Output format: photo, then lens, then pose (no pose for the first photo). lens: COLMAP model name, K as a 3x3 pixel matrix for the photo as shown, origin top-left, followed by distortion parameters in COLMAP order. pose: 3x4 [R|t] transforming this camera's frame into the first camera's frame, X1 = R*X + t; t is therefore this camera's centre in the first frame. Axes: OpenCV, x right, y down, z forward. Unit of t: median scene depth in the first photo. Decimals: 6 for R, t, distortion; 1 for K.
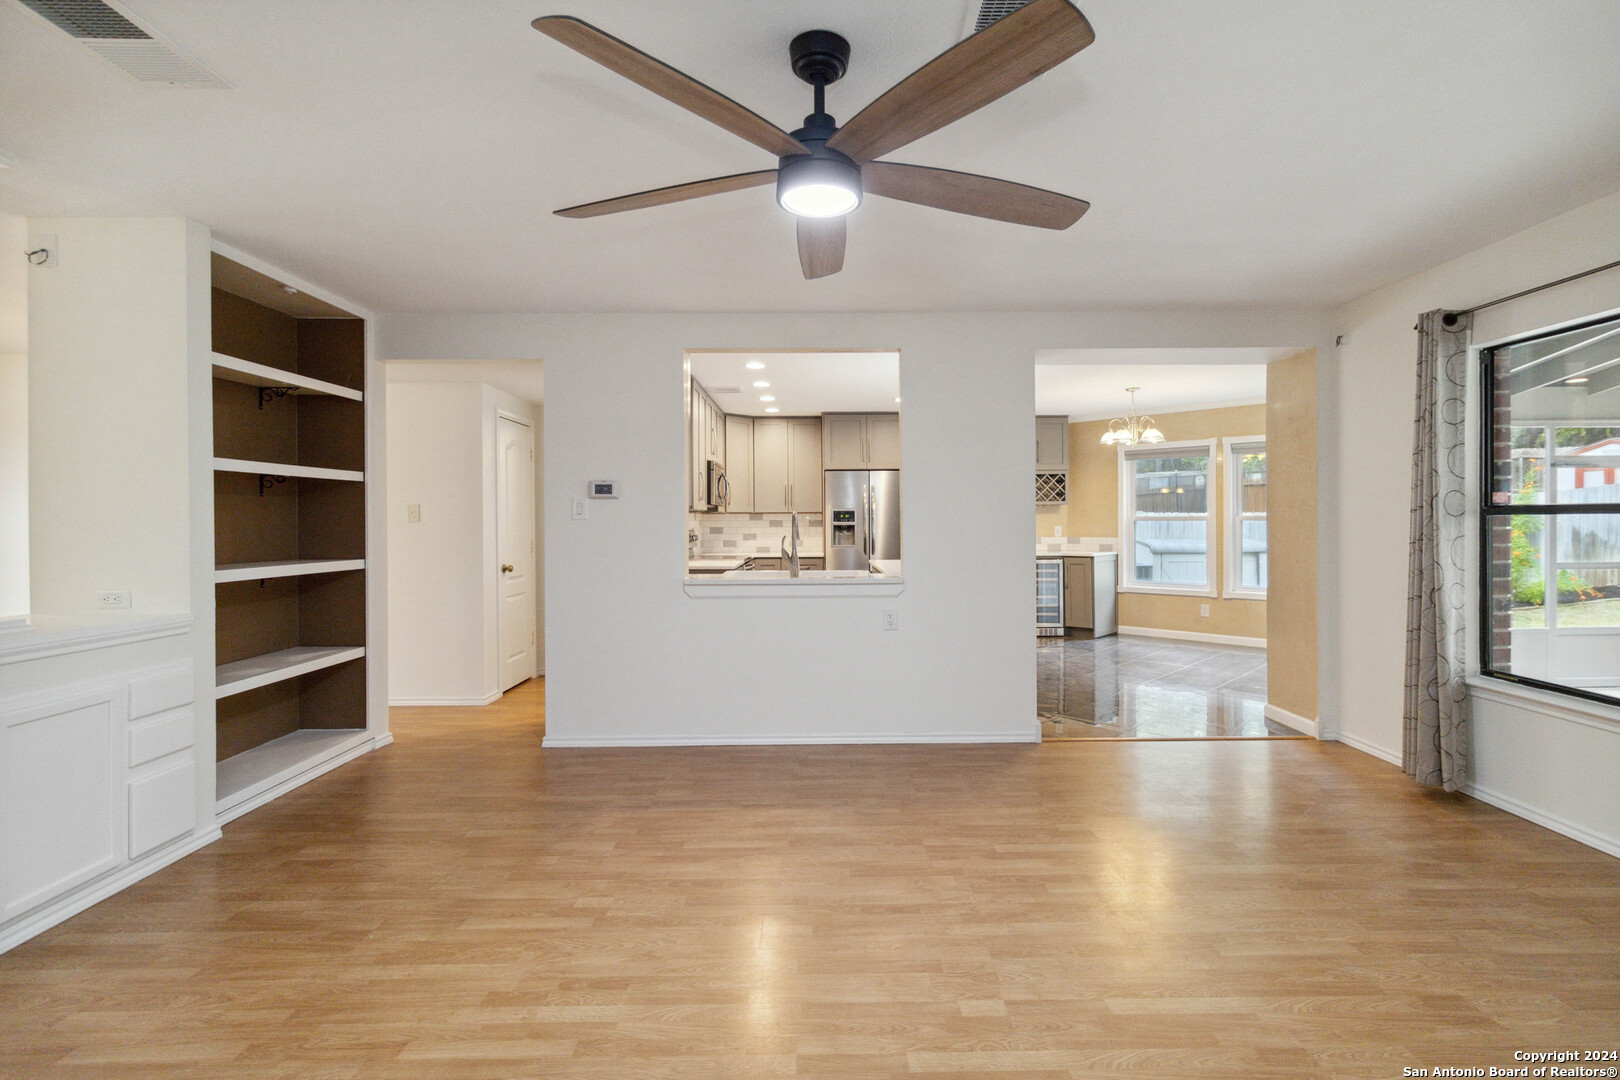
lens RADIAL K [[756.6, 0, 827.1], [0, 756.6, 524.5], [0, 0, 1]] dist [-0.002757, 0.002389]
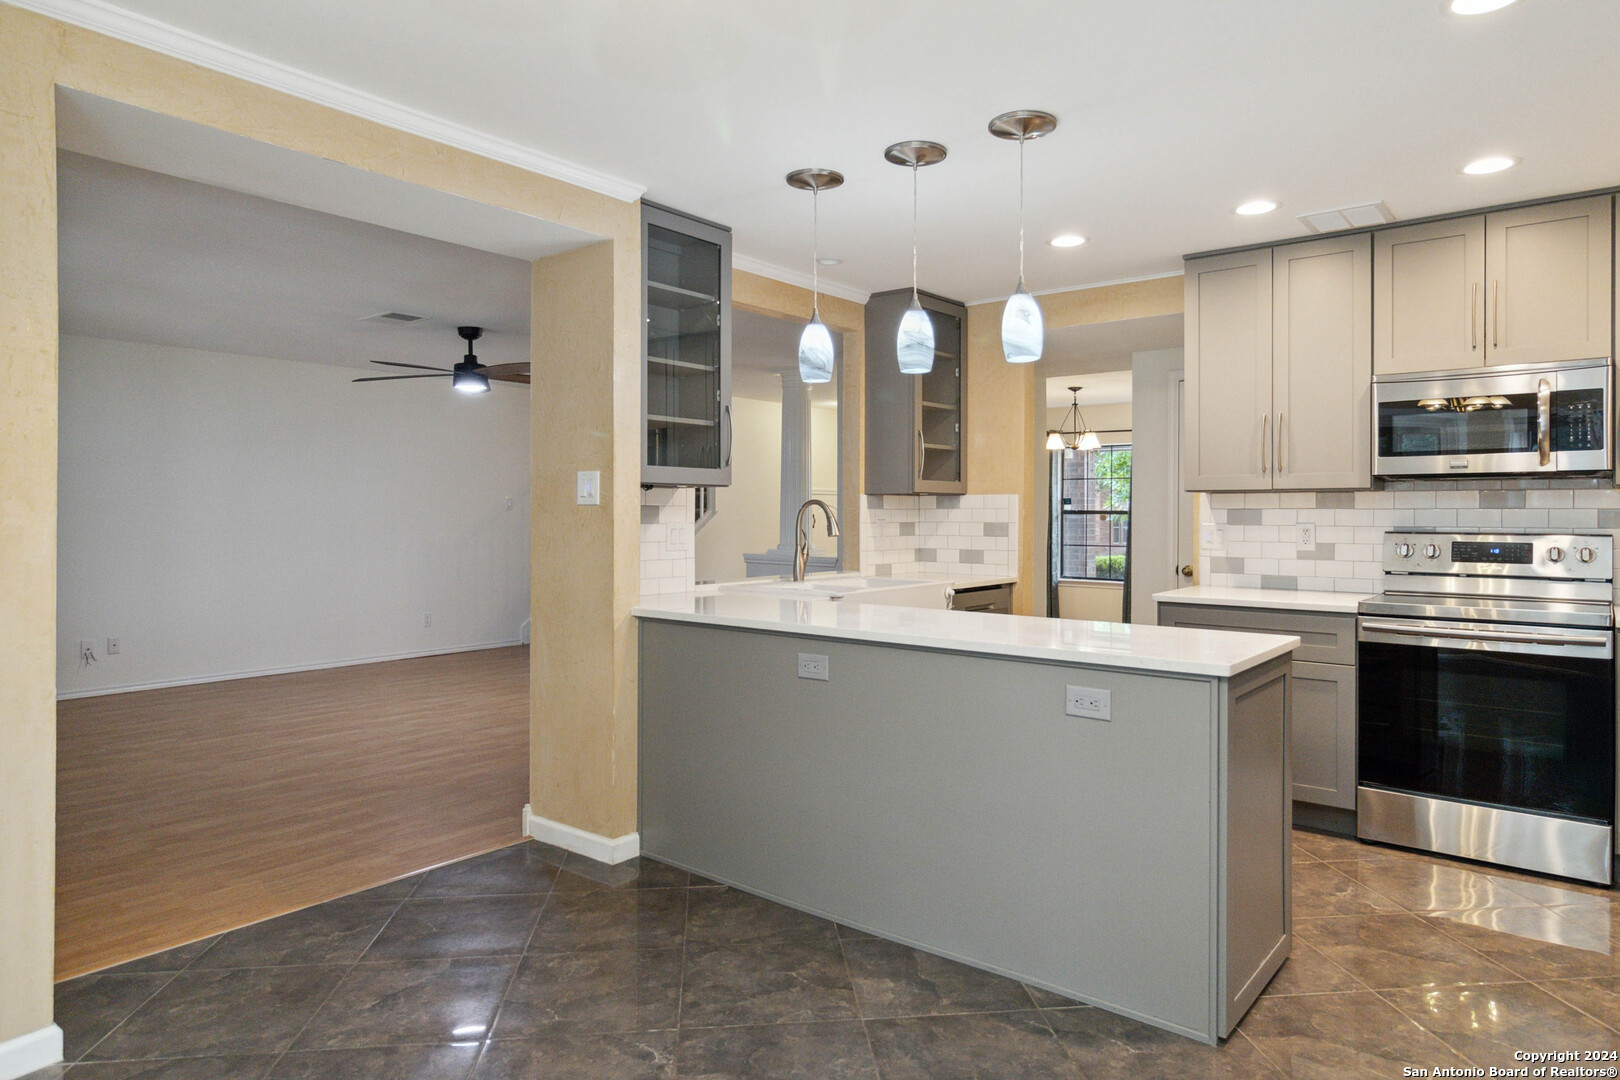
lens RADIAL K [[985.6, 0, 824.2], [0, 985.6, 509.2], [0, 0, 1]] dist [0.003387, -0.003424]
pose [[-0.632490, 0.000614, -0.774568, 0.793637], [-0.002169, 0.999994, 0.002564, -0.011070], [0.774565, 0.003302, -0.632485, 1.757869]]
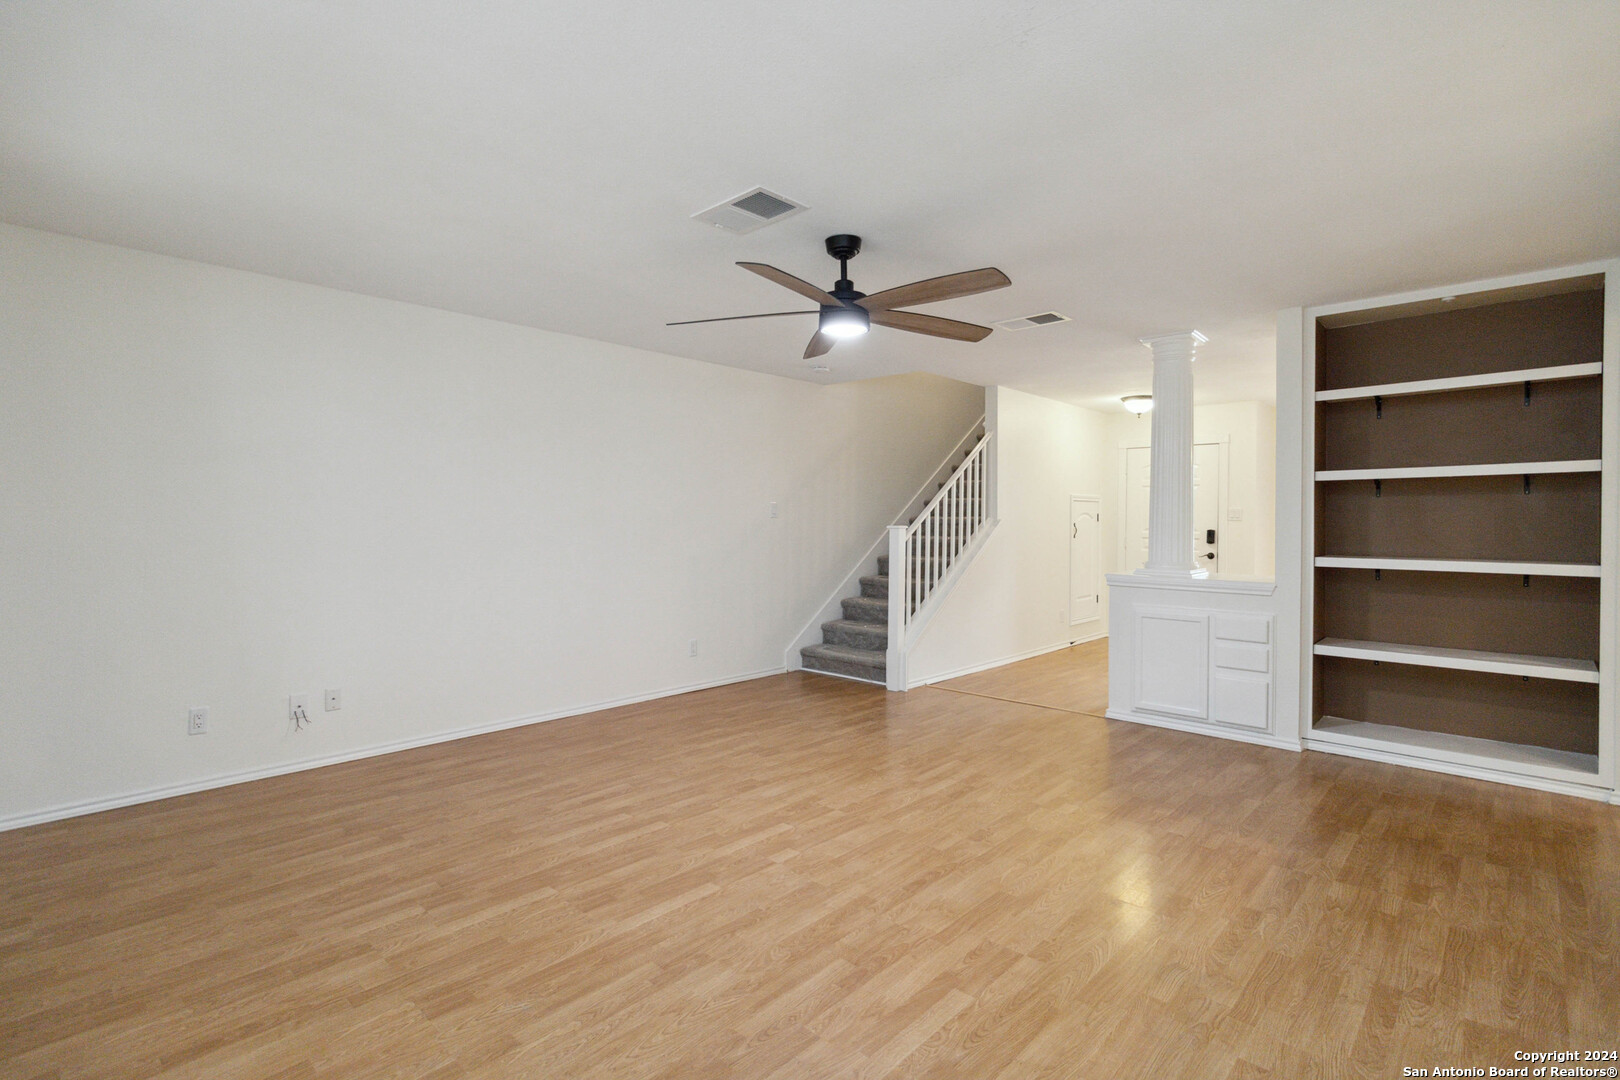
lens RADIAL K [[756.6, 0, 827.6], [0, 756.6, 528.1], [0, 0, 1]] dist [-0.002757, 0.002389]
pose [[-0.683649, 0.009876, -0.729744, 0.542614], [-0.000986, 0.999895, 0.014456, -0.005271], [0.729811, 0.010602, -0.683567, 0.923675]]
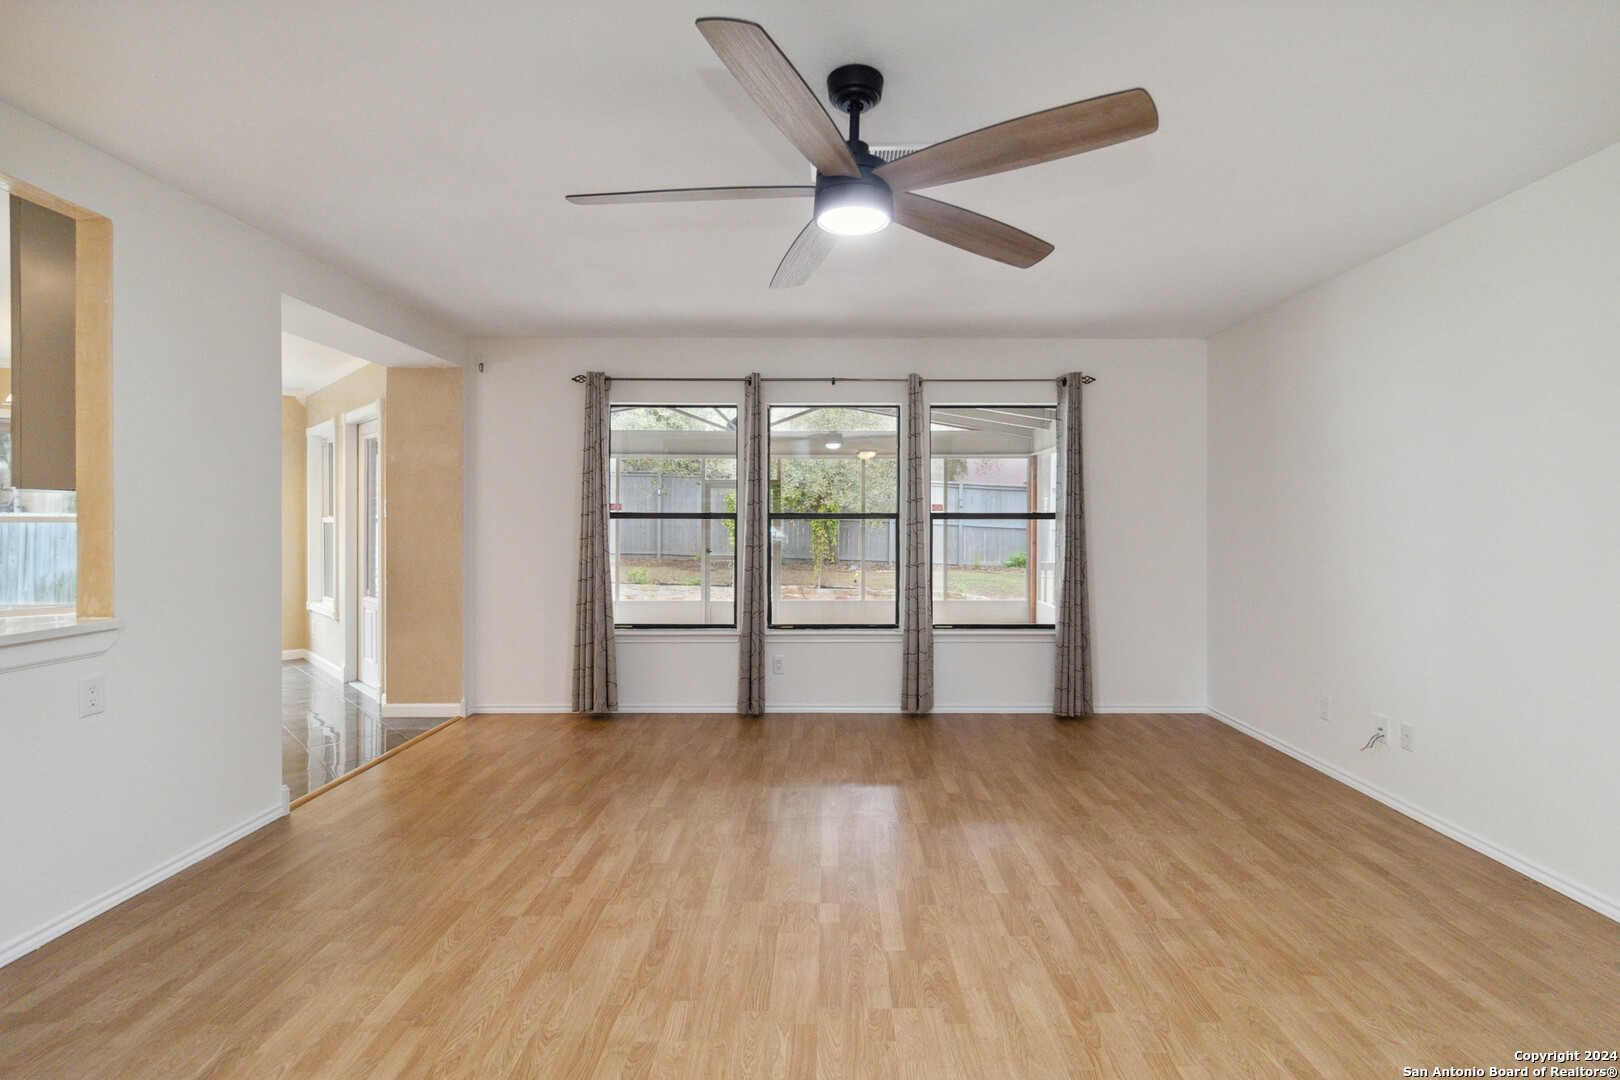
lens RADIAL K [[756.6, 0, 827.0], [0, 756.6, 530.1], [0, 0, 1]] dist [-0.002757, 0.002389]
pose [[0.010674, -0.005981, 0.999925, -0.464962], [0.003985, 0.999974, 0.005939, 0.001593], [-0.999935, 0.003921, 0.010697, 0.445189]]
